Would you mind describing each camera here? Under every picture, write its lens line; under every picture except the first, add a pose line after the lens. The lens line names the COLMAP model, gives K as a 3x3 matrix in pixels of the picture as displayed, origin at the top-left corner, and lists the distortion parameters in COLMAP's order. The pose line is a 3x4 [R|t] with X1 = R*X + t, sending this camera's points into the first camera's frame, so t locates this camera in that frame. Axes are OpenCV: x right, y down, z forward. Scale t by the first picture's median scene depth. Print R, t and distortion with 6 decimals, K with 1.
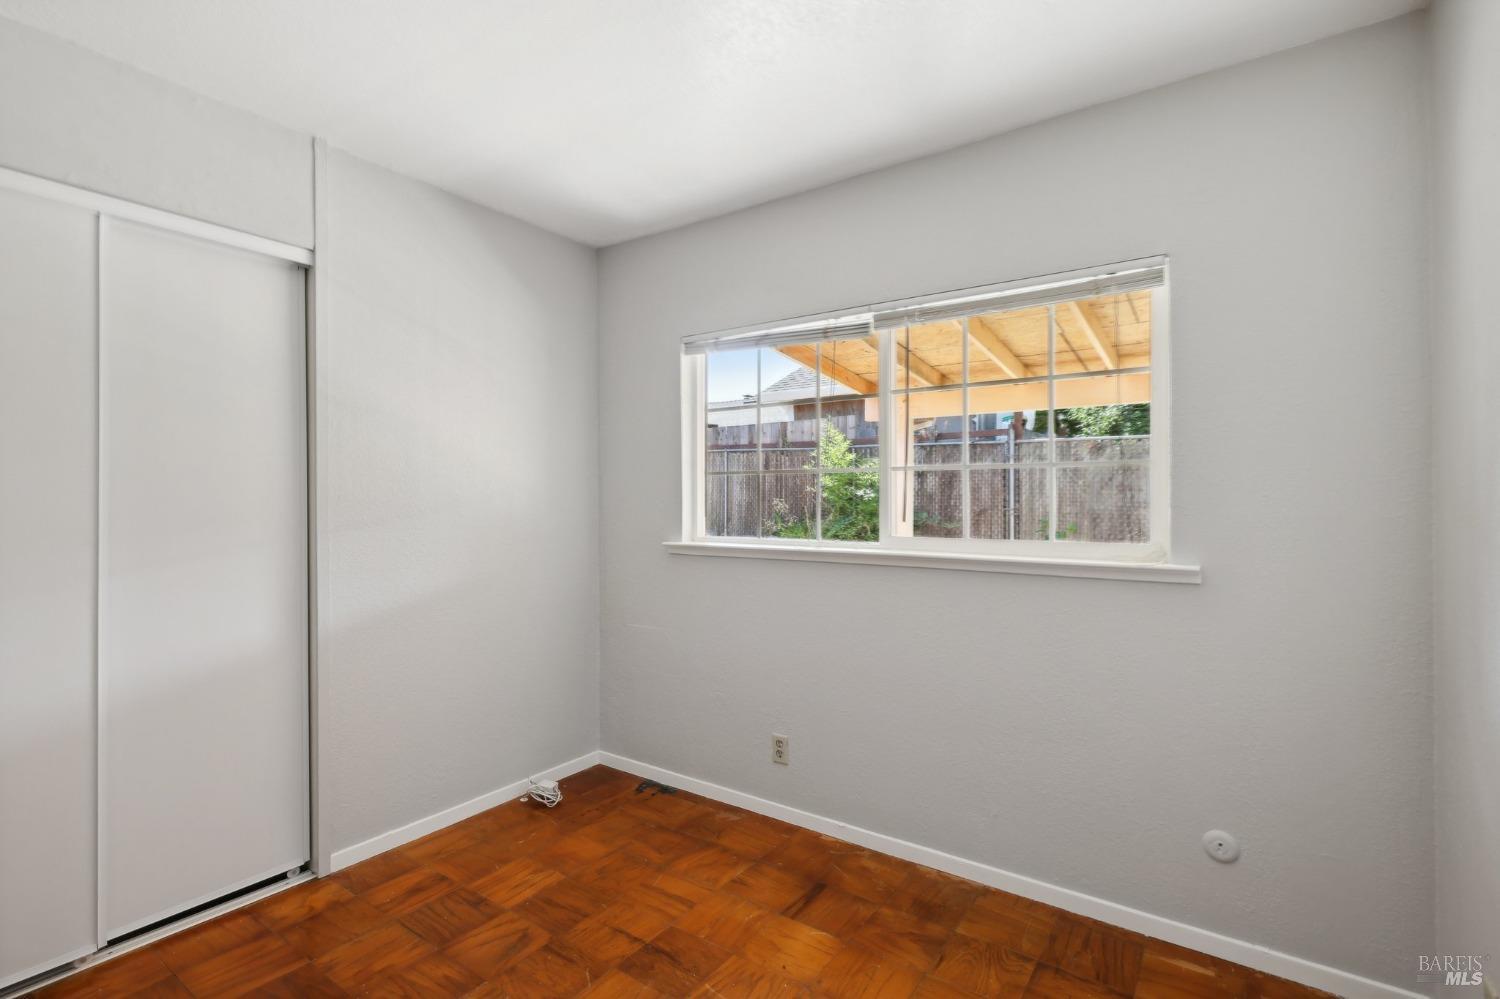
lens RADIAL K [[699.4, 0, 750.0], [0, 699.4, 499.5], [0, 0, 1]] dist [-0.005232, -0.000325]
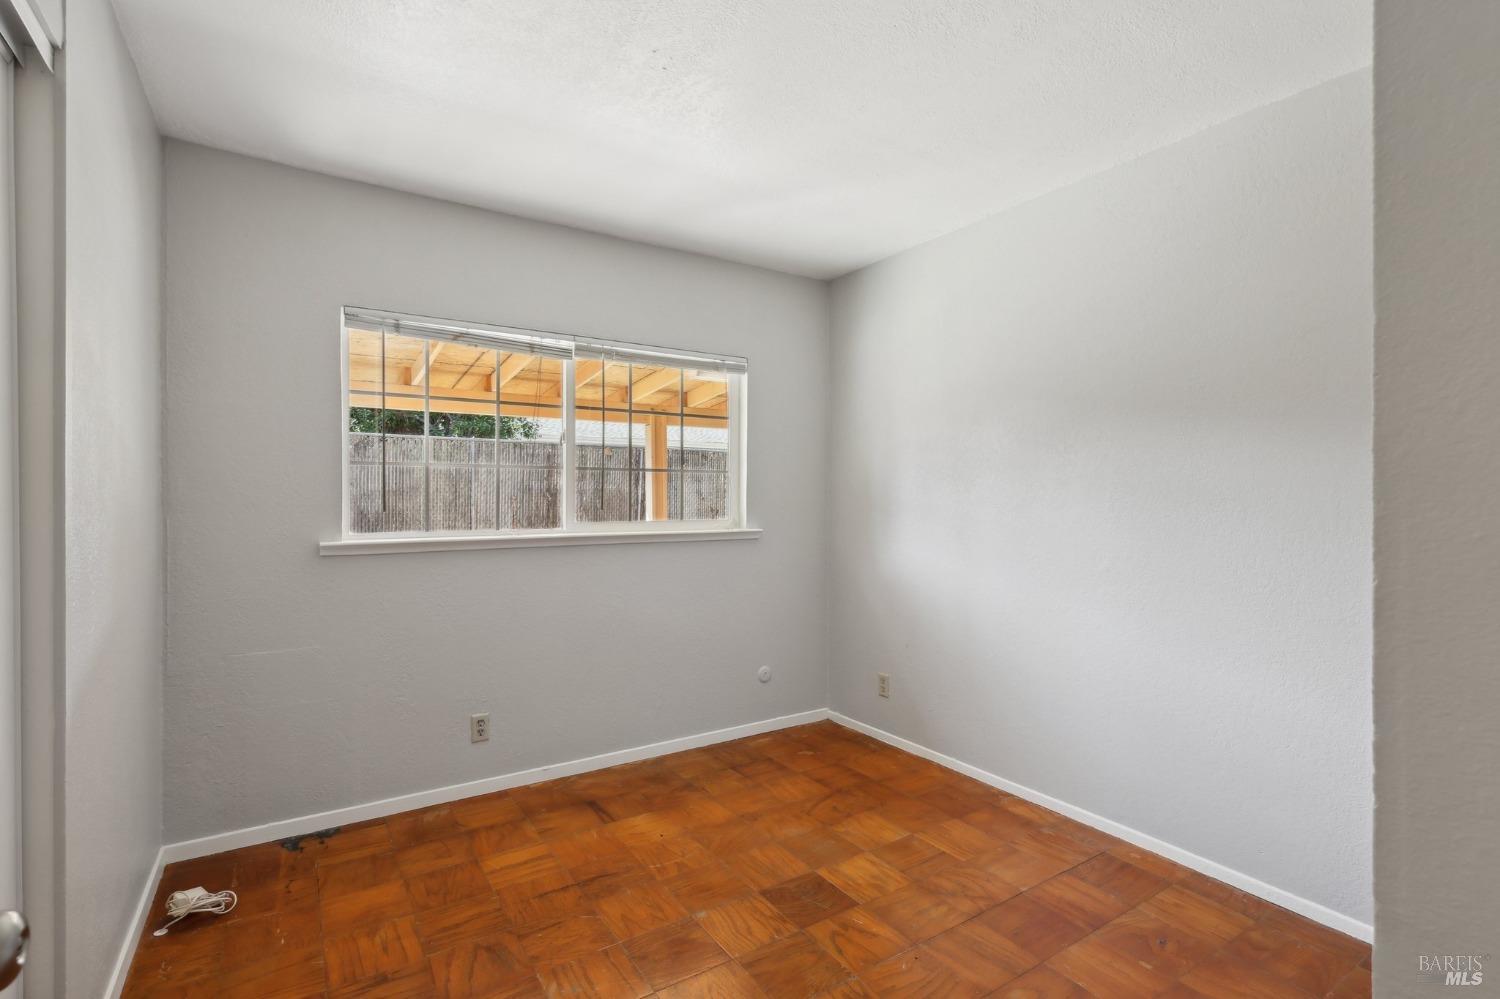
lens RADIAL K [[699.4, 0, 750.0], [0, 699.4, 499.5], [0, 0, 1]] dist [-0.005232, -0.000325]
pose [[0.371686, -0.007490, 0.928328, -0.909701], [-0.002254, 0.999957, 0.008971, -0.000263], [-0.928356, -0.005427, 0.371653, 0.264555]]
